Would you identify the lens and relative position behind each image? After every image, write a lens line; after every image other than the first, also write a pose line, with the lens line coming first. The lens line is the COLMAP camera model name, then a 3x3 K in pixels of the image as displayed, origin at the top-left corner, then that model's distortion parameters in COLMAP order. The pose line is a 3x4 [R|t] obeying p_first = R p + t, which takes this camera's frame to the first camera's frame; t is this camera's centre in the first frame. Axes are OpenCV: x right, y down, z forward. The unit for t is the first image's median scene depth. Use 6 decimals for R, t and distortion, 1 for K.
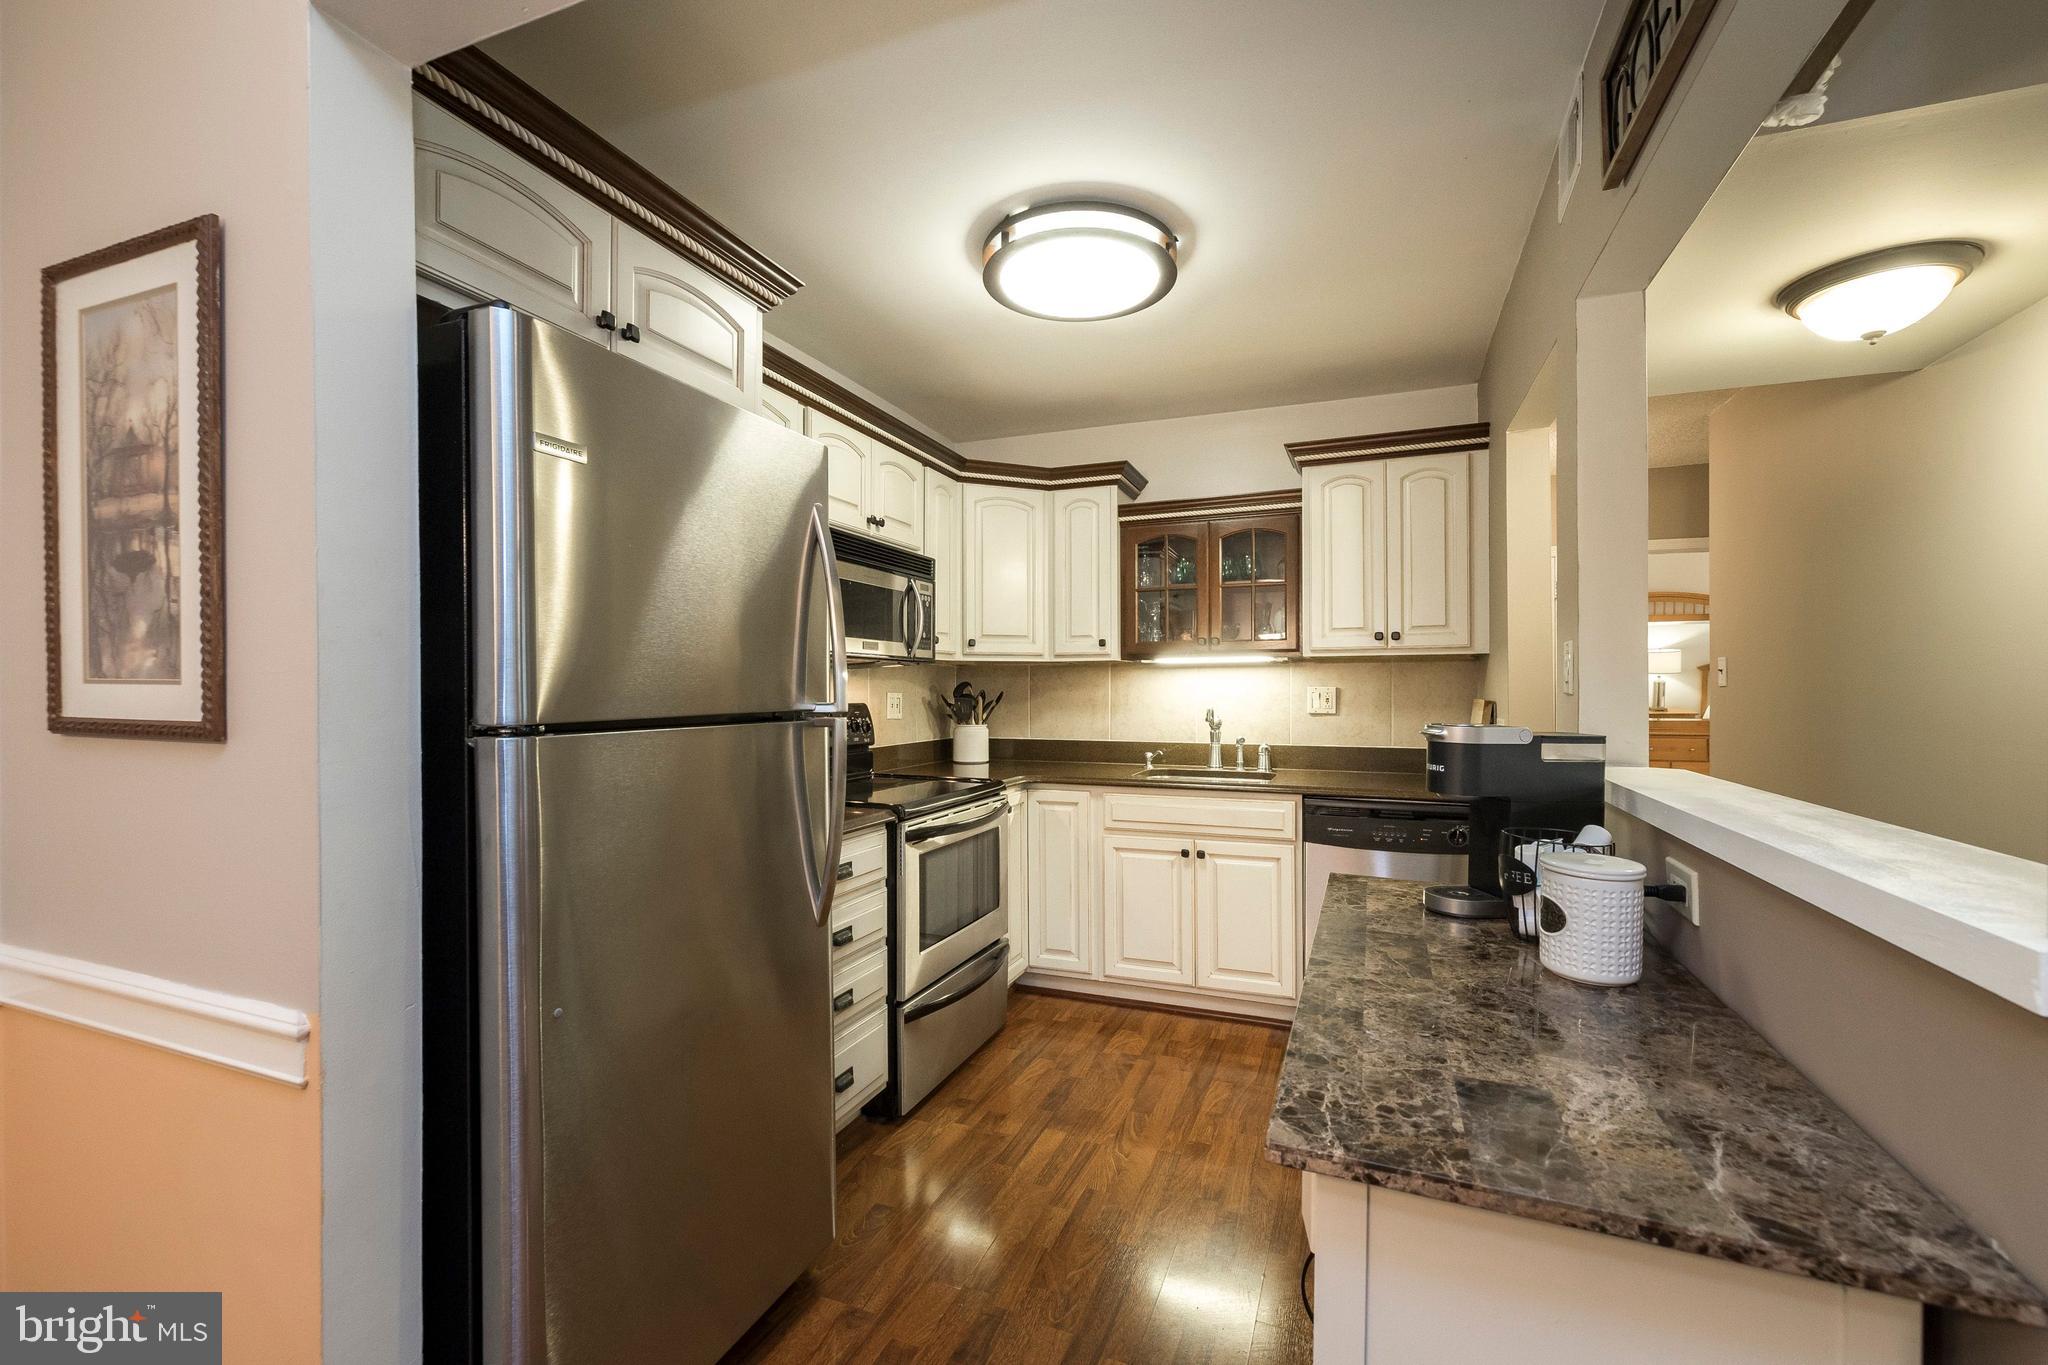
lens RADIAL K [[859.2, 0, 1028.6], [0, 859.2, 683.8], [0, 0, 1]] dist [0.000025, -0.000187]
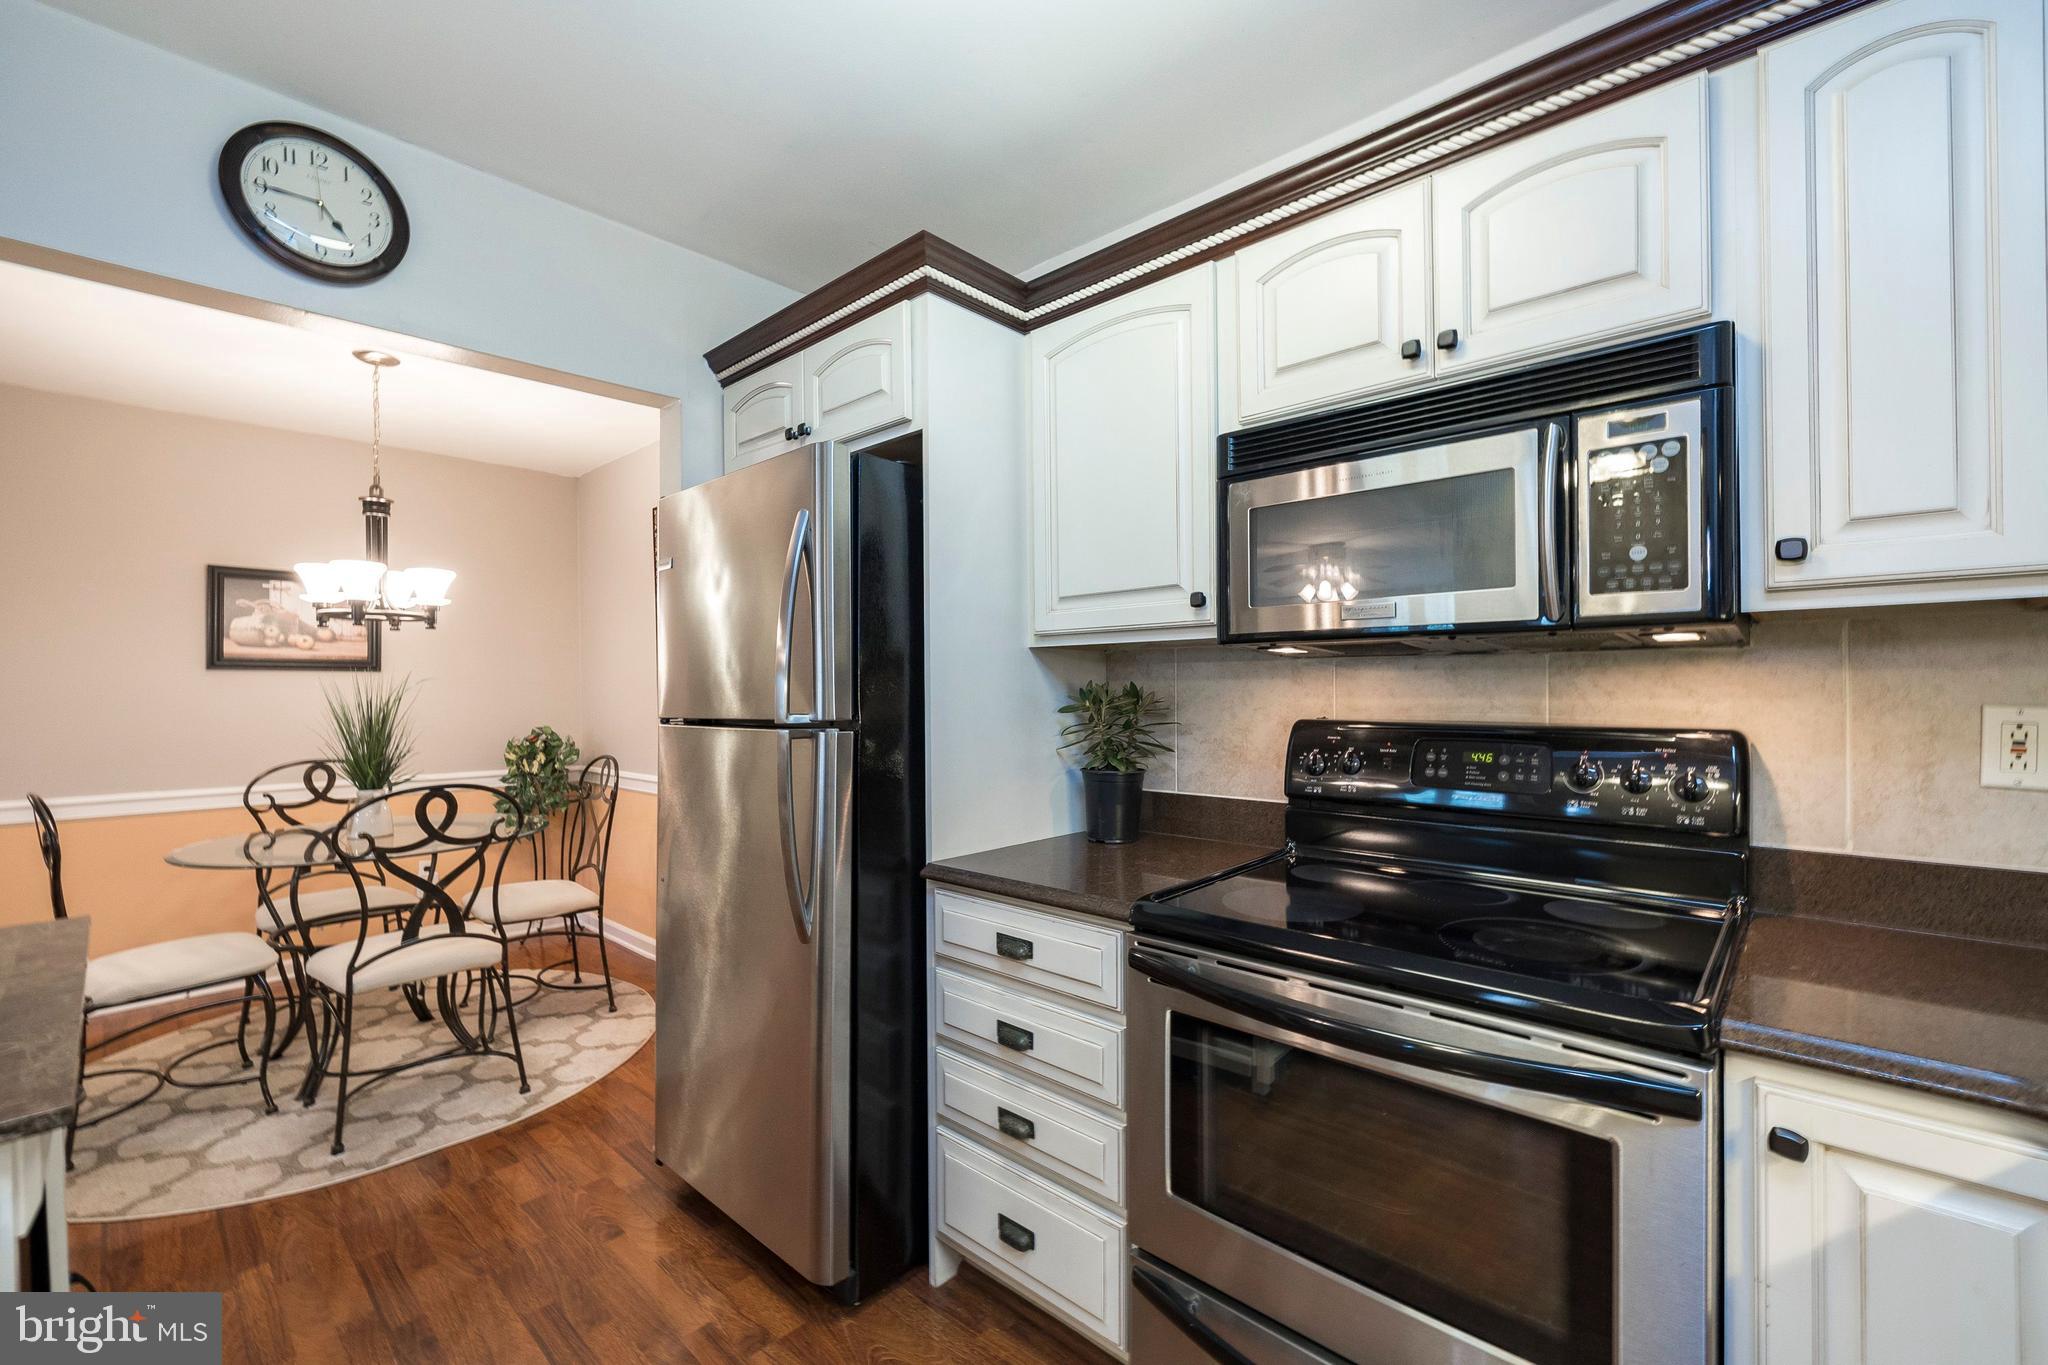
lens RADIAL K [[859.2, 0, 1028.6], [0, 859.2, 683.8], [0, 0, 1]] dist [0.000025, -0.000187]
pose [[-0.356010, -0.003680, -0.934475, 0.287956], [0.011551, 0.999899, -0.008339, 0.000119], [0.934411, -0.013762, -0.355931, 0.793704]]
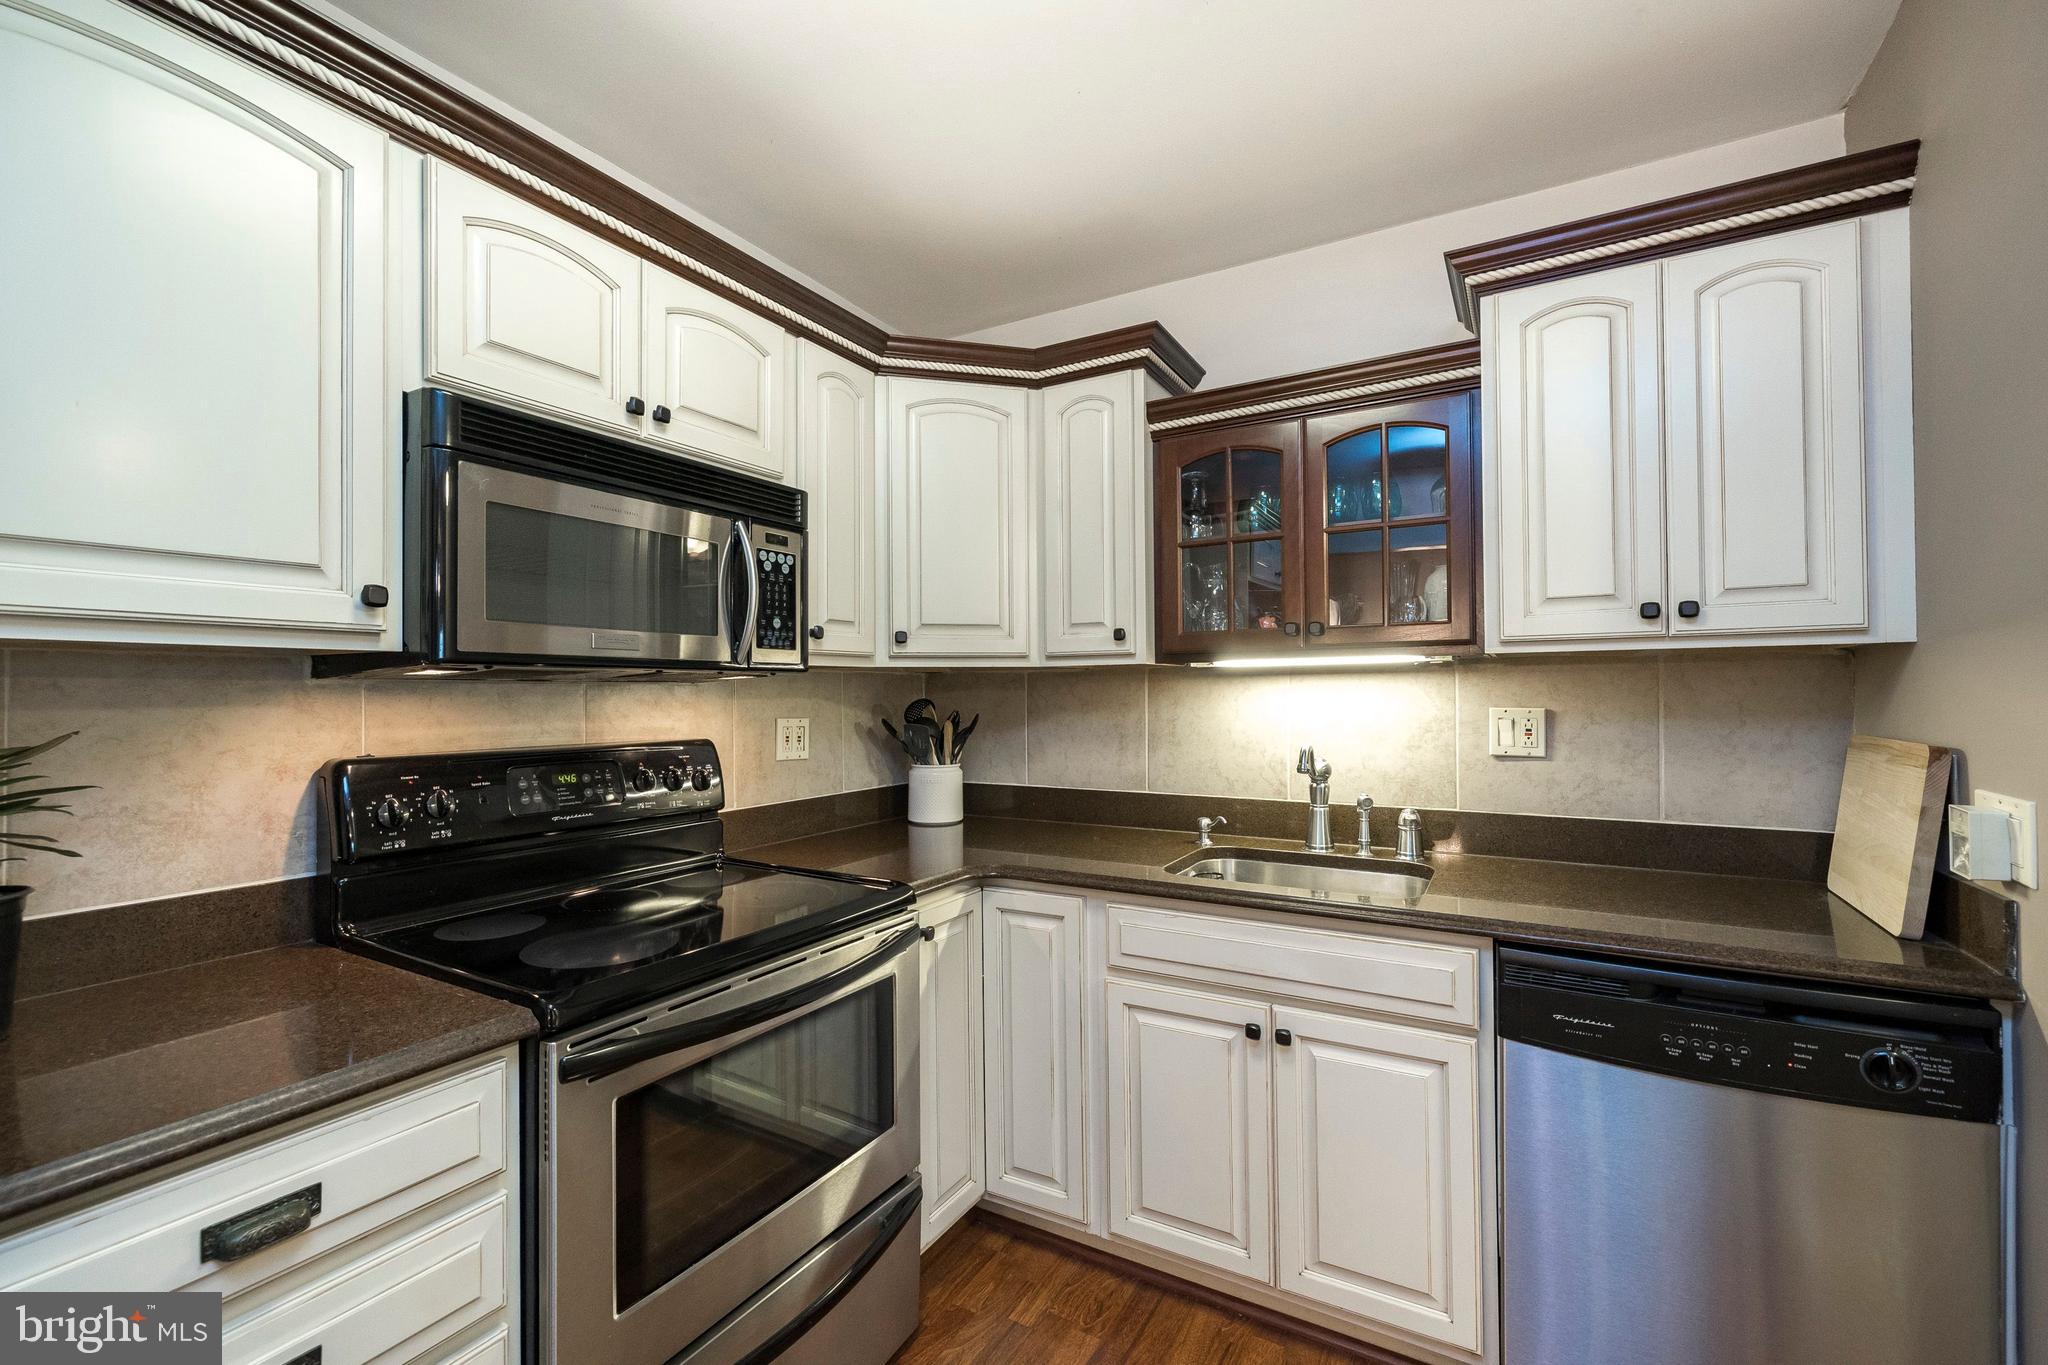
lens RADIAL K [[859.2, 0, 1028.6], [0, 859.2, 683.8], [0, 0, 1]] dist [0.000025, -0.000187]
pose [[0.989887, -0.006731, -0.141697, 0.110085], [0.006284, 0.999974, -0.003602, -0.012310], [0.141718, 0.002675, 0.989904, 0.414805]]
